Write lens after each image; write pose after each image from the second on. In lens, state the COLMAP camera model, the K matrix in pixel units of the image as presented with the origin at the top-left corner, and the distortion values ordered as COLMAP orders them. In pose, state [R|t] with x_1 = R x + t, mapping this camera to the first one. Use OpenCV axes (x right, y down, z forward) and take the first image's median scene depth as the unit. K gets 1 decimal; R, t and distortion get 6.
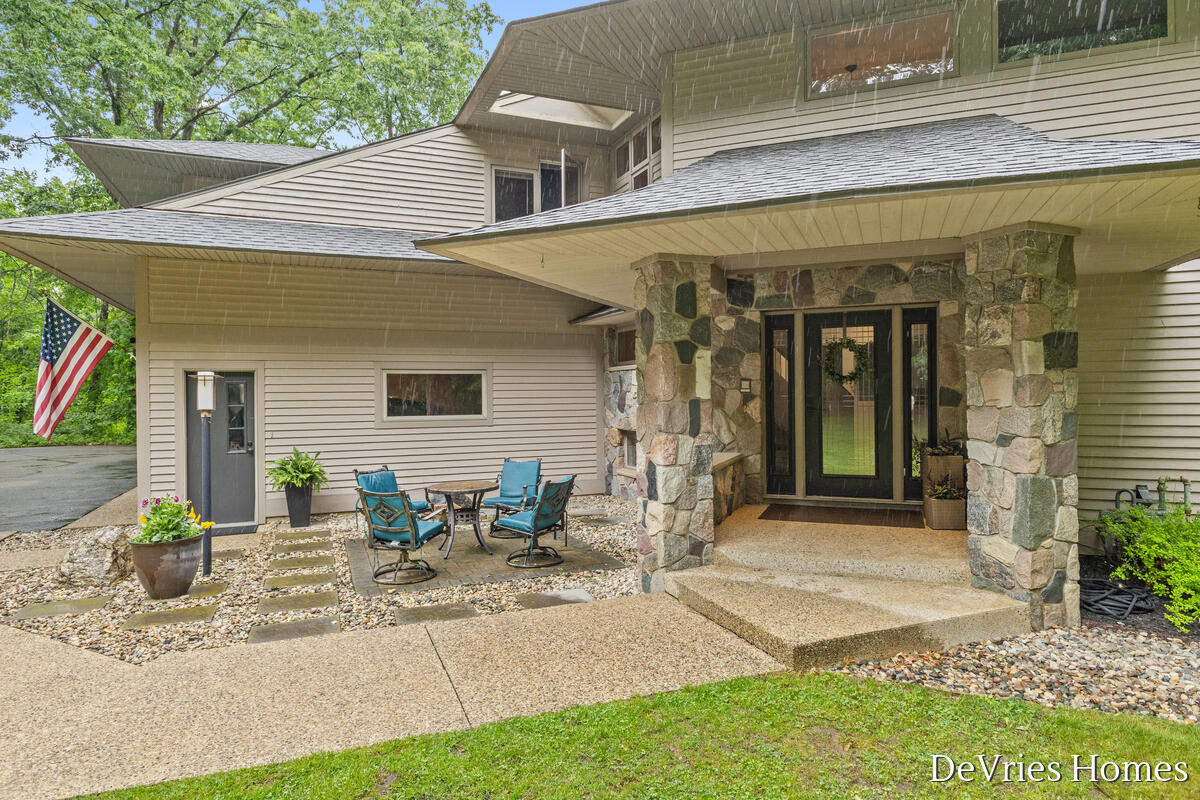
lens RADIAL K [[726.7, 0, 594.0], [0, 726.7, 373.8], [0, 0, 1]] dist [0.004779, 0.000471]
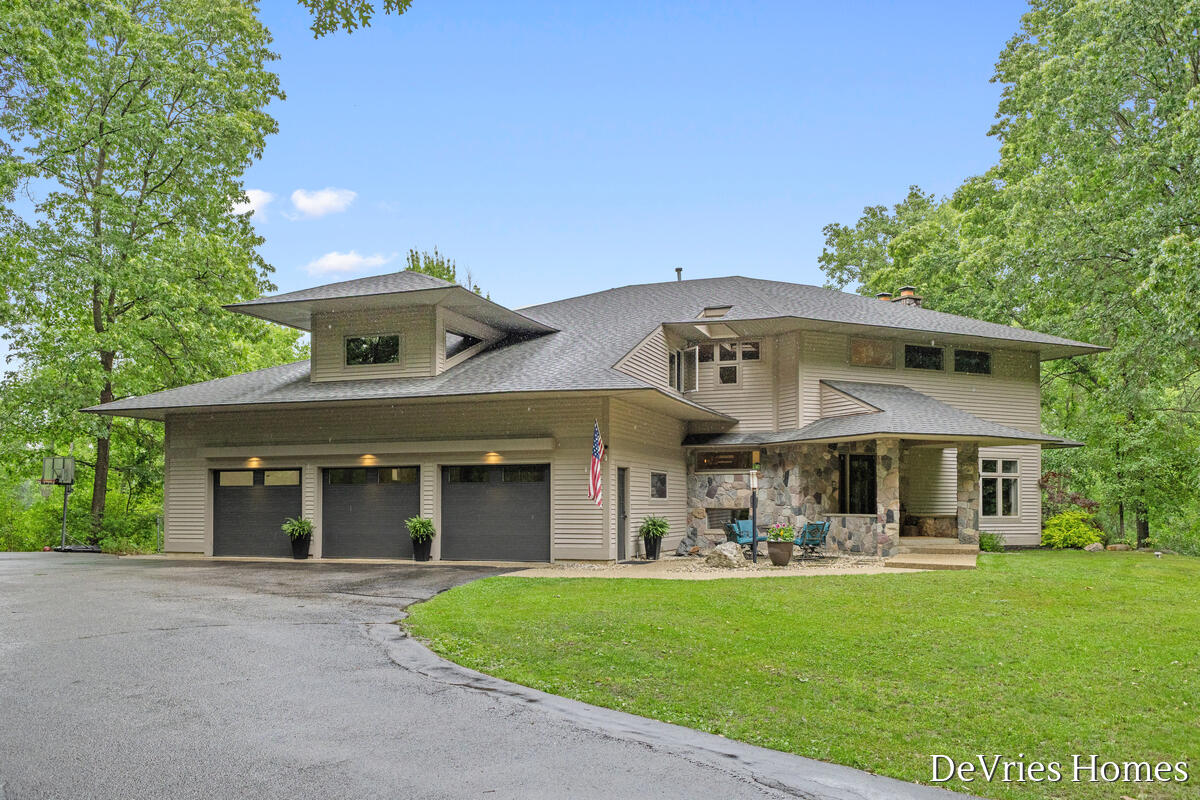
lens RADIAL K [[1009.1, 0, 600.0], [0, 1009.1, 400.0], [0, 0, 1]] dist [0.051590, -0.004996]
pose [[0.647050, 0.087515, 0.757408, -3.043928], [-0.026442, 0.995369, -0.092421, 0.075213], [-0.761989, 0.039774, 0.646367, -0.588685]]
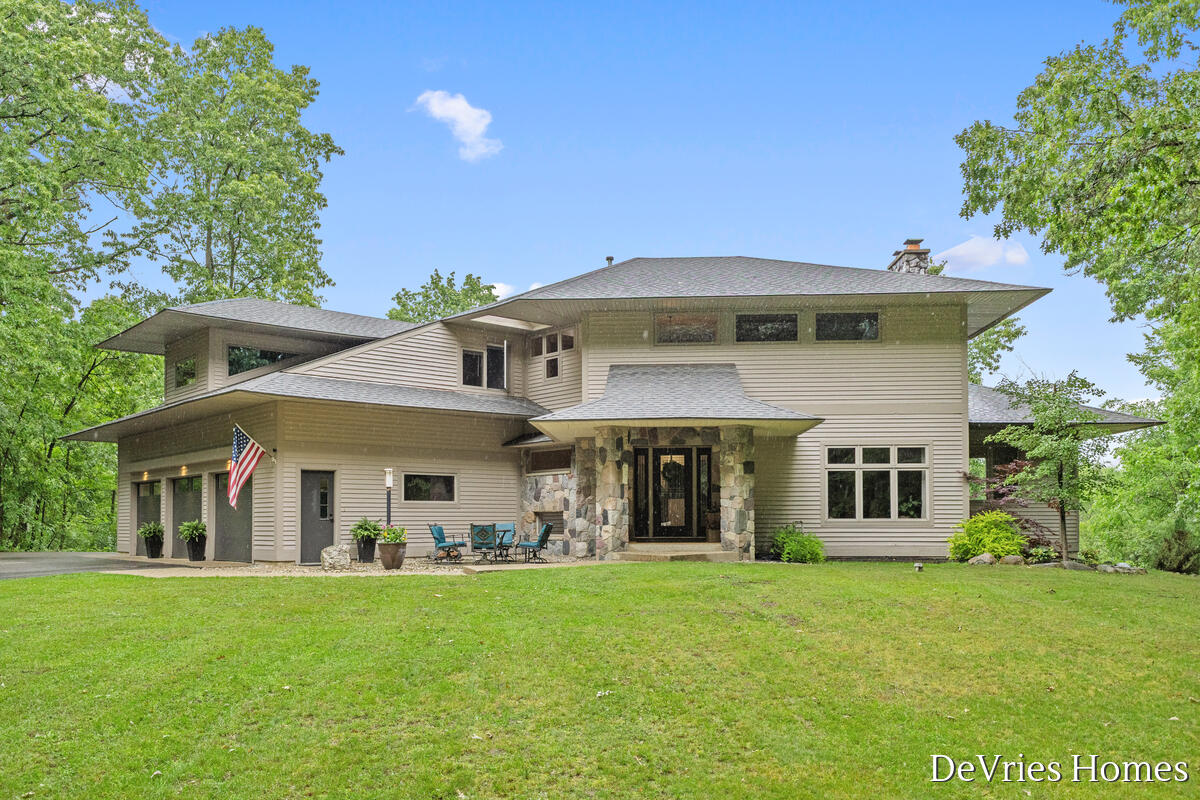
lens RADIAL K [[1009.1, 0, 600.0], [0, 1009.1, 400.0], [0, 0, 1]] dist [0.051590, -0.004996]
pose [[0.946267, 0.045615, 0.320154, -0.859285], [-0.014367, 0.994954, -0.099295, 0.075877], [-0.323068, 0.089360, 0.942147, -1.841609]]
